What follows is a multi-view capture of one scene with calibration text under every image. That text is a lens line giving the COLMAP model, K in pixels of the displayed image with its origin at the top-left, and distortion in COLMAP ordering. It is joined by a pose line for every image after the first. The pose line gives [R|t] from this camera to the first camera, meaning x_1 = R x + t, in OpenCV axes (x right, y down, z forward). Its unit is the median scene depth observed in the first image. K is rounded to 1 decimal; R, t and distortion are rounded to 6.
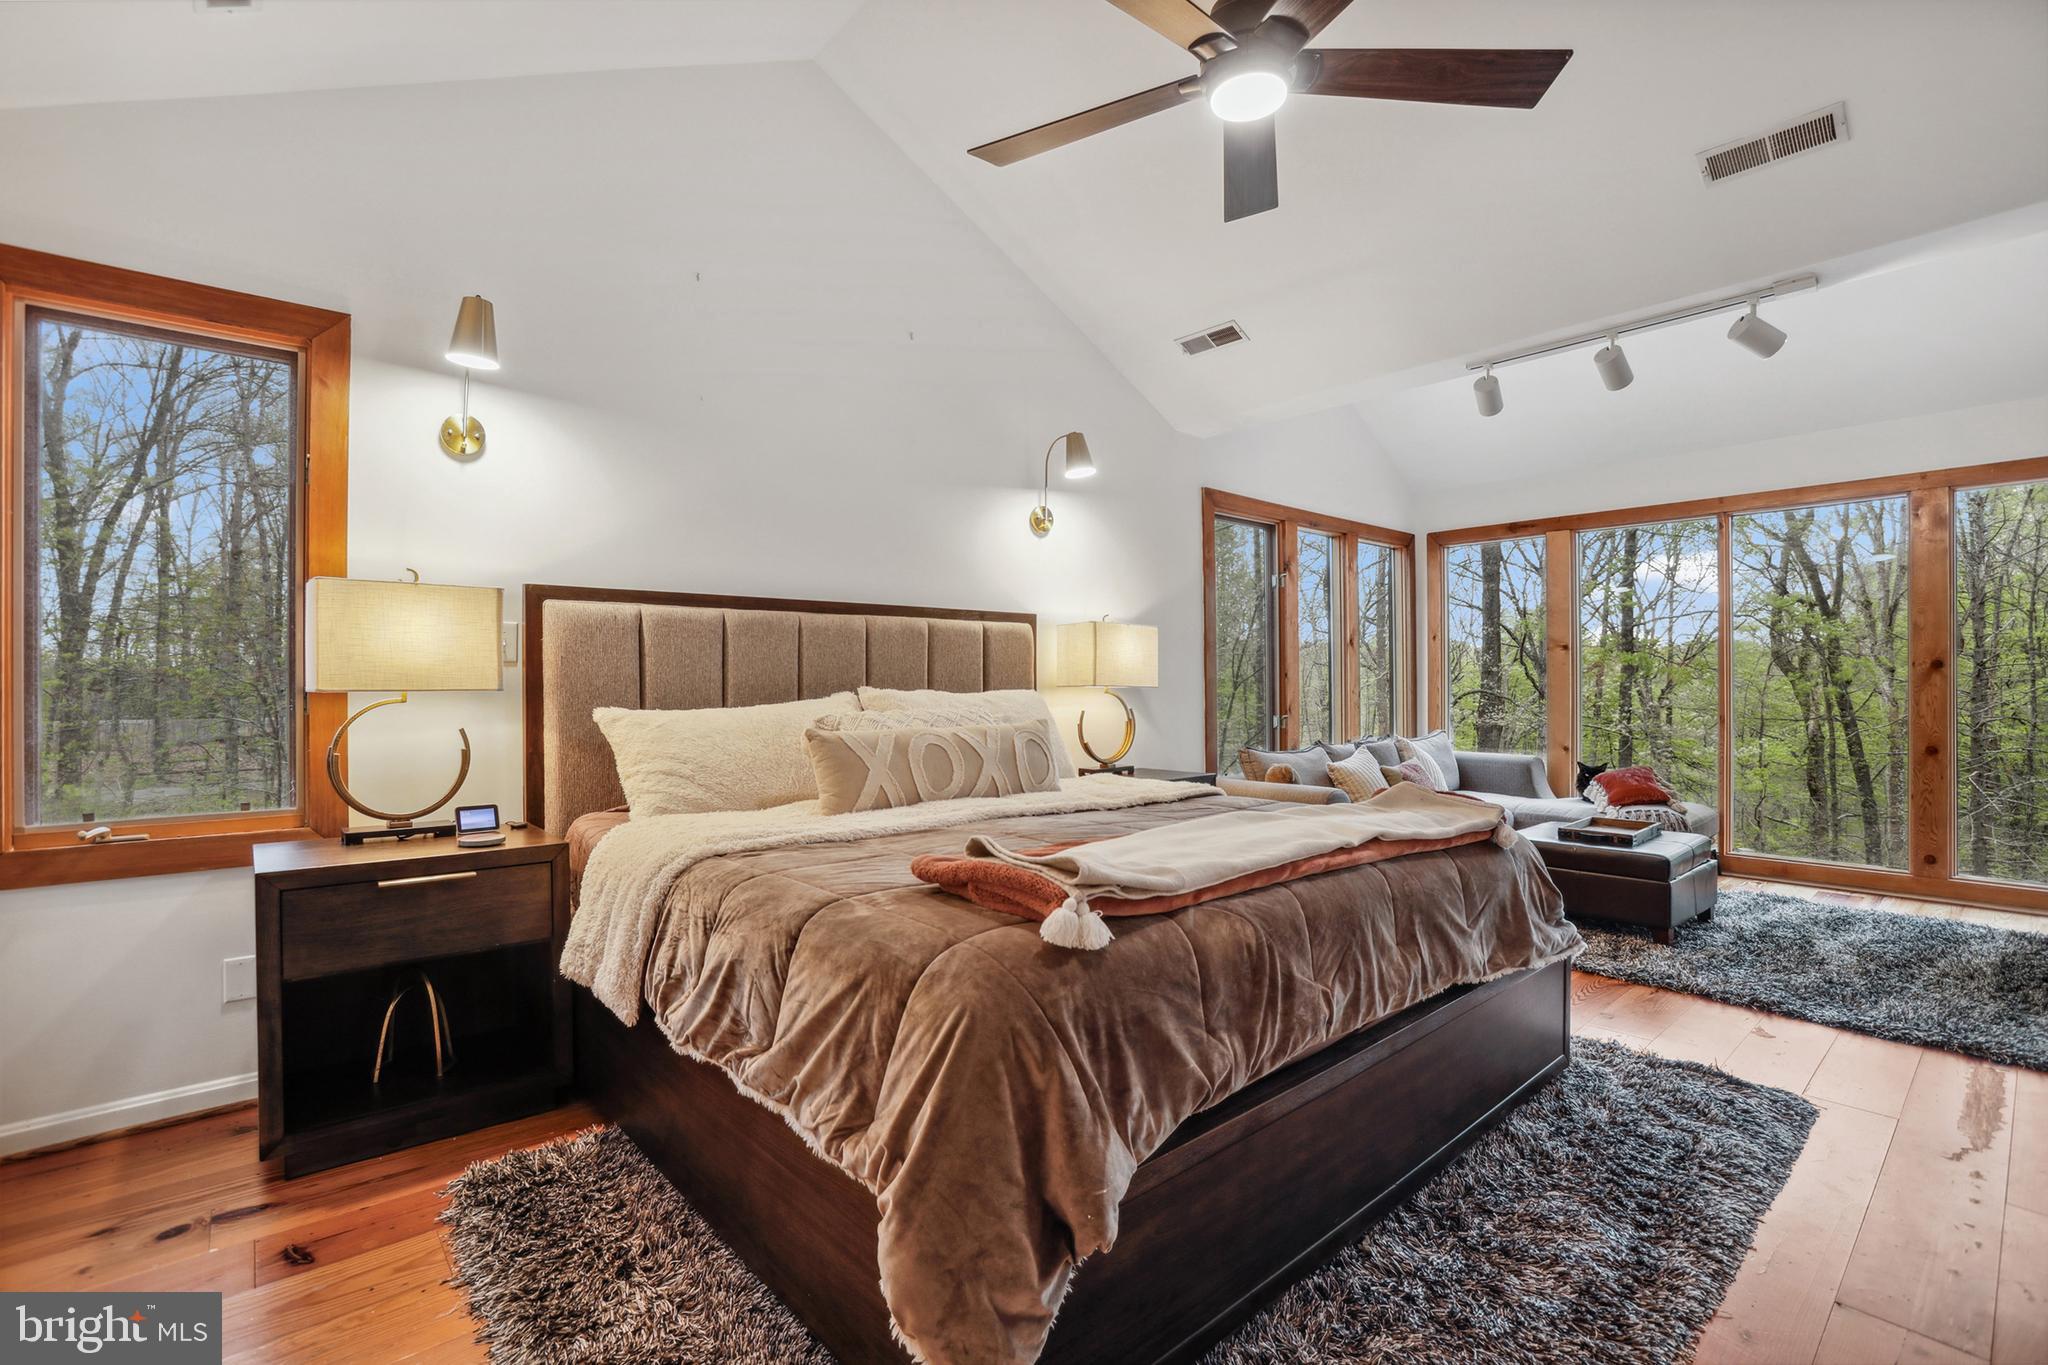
lens RADIAL K [[935.7, 0, 1027.3], [0, 935.7, 688.8], [0, 0, 1]] dist [-0.038998, 0.000342]
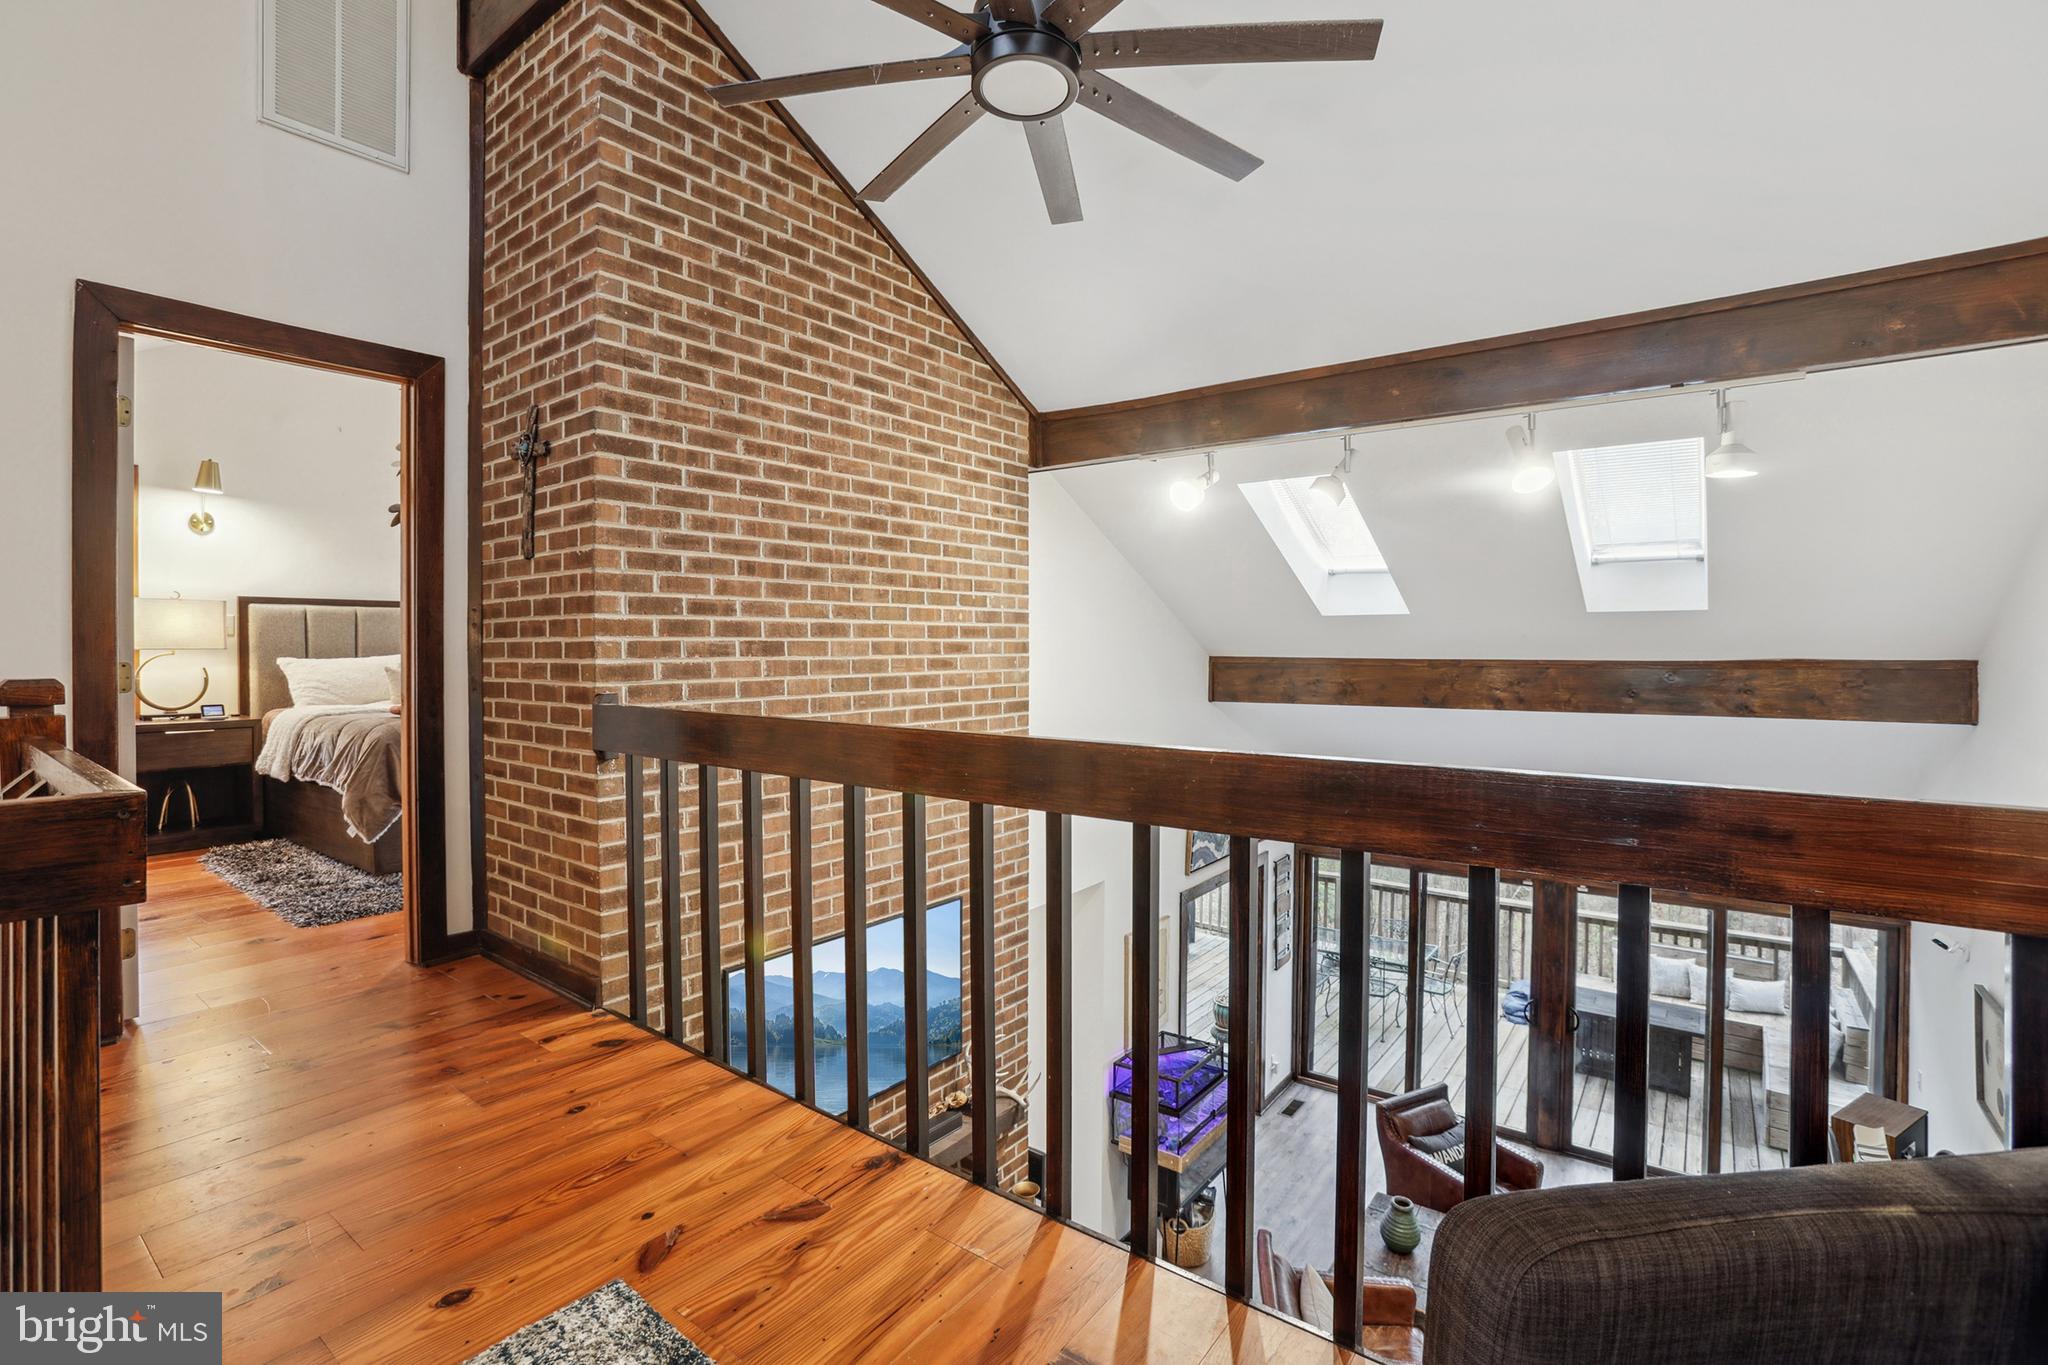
lens RADIAL K [[934.2, 0, 1013.9], [0, 934.2, 664.7], [0, 0, 1]] dist [-0.051423, 0.017175]
pose [[0.979749, -0.006676, 0.200120, 0.761320], [0.005514, 0.999965, 0.006363, 0.034283], [-0.200156, -0.005131, 0.979751, -1.356059]]
